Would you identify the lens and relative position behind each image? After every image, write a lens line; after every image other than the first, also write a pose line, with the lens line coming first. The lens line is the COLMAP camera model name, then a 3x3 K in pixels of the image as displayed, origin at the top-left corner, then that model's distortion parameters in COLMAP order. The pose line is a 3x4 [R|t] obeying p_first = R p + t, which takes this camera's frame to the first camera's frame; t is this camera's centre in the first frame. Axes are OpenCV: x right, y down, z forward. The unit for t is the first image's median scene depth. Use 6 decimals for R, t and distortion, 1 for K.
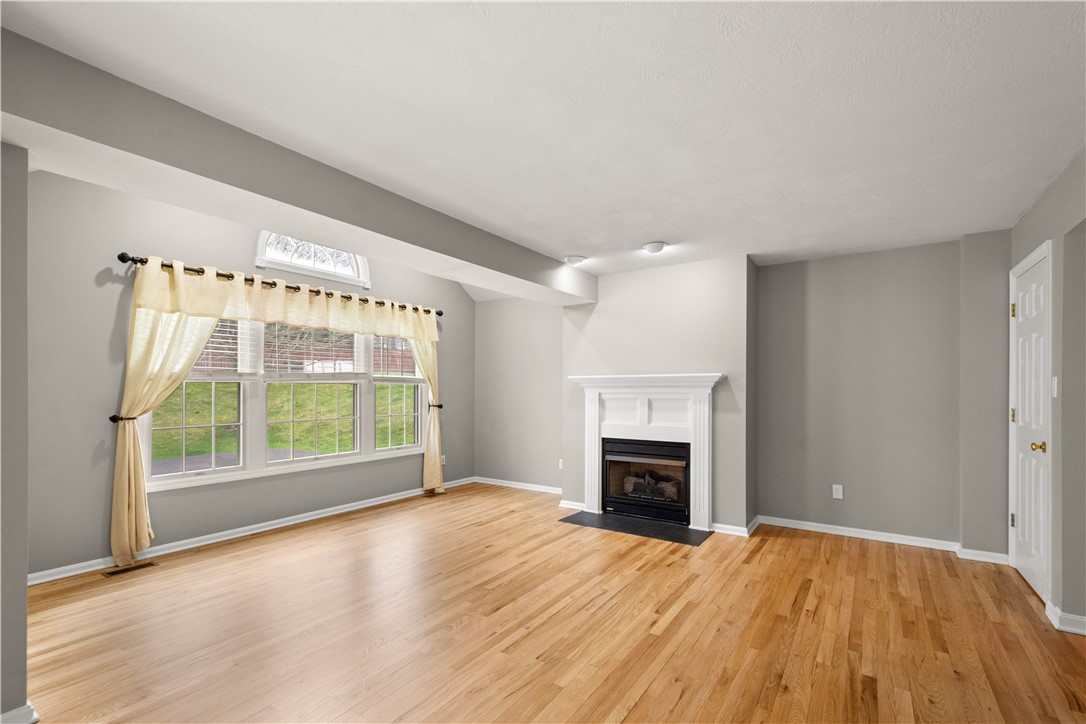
lens RADIAL K [[480.2, 0, 548.8], [0, 480.2, 383.3], [0, 0, 1]] dist [0.004906, -0.000641]
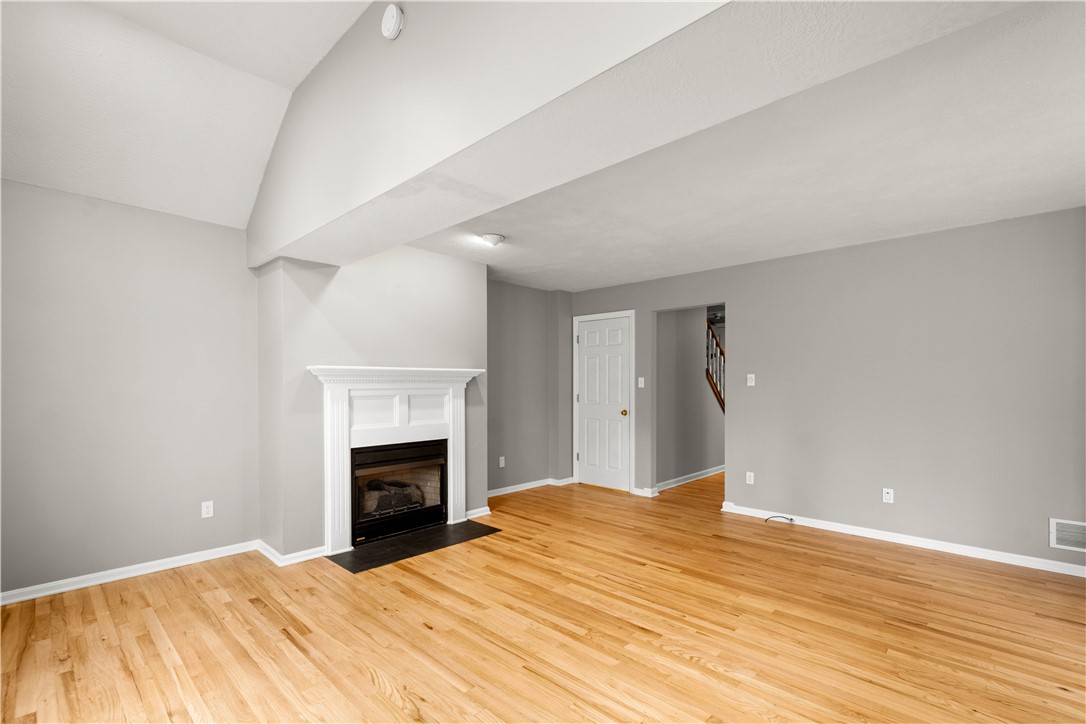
lens RADIAL K [[480.2, 0, 526.8], [0, 480.2, 386.6], [0, 0, 1]] dist [0.004906, -0.000641]
pose [[0.190383, -0.004386, 0.981700, -0.643155], [-0.011491, 0.999912, 0.006696, 0.008907], [-0.981643, -0.012556, 0.190316, 0.657339]]
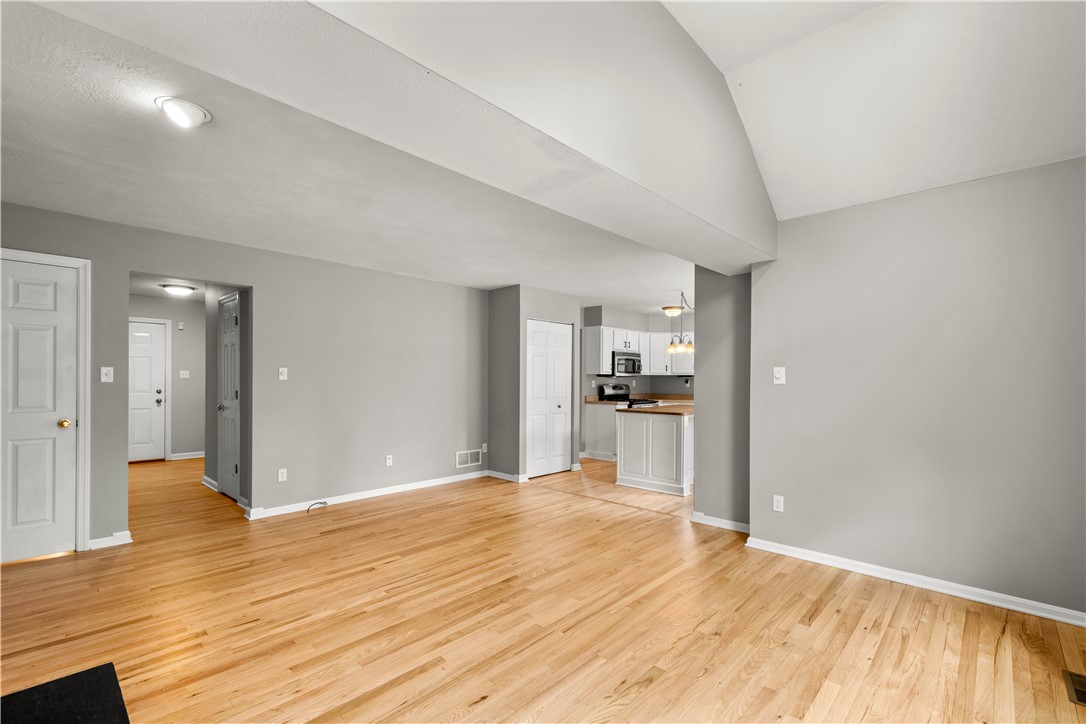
lens RADIAL K [[480.2, 0, 548.1], [0, 480.2, 385.0], [0, 0, 1]] dist [0.004906, -0.000641]
pose [[-0.985872, -0.005244, 0.167420, -0.240211], [-0.005053, 0.999986, 0.001569, 0.015375], [-0.167425, 0.000701, -0.985884, 1.286789]]
